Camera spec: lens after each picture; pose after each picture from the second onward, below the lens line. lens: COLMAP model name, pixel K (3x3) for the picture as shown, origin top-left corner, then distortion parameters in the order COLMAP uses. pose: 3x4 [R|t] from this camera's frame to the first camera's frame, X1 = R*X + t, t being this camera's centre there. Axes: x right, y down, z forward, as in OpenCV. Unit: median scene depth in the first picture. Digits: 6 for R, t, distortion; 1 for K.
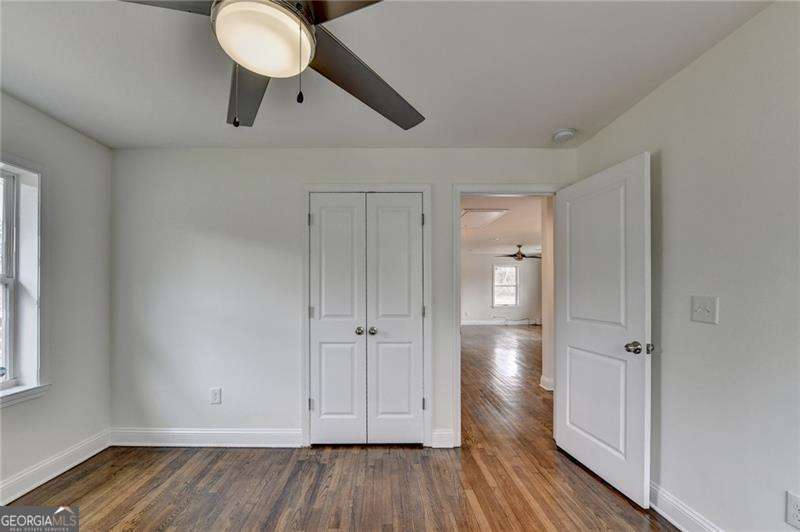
lens RADIAL K [[321.7, 0, 392.8], [0, 321.7, 289.4], [0, 0, 1]] dist [-0.016696, -0.002017]
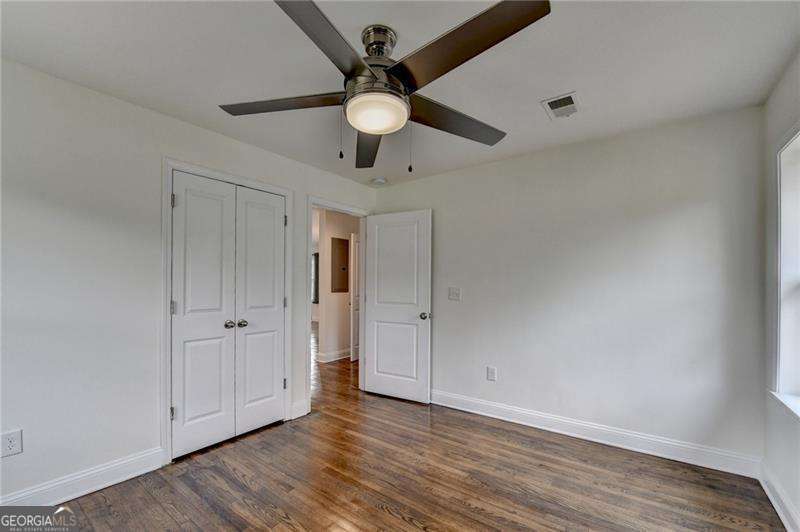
lens RADIAL K [[321.7, 0, 395.0], [0, 321.7, 284.5], [0, 0, 1]] dist [-0.016696, -0.002017]
pose [[0.625369, 0.002369, 0.780326, -0.554855], [-0.008248, 0.999960, 0.003575, 0.000048], [-0.780286, -0.008672, 0.625363, -0.006206]]
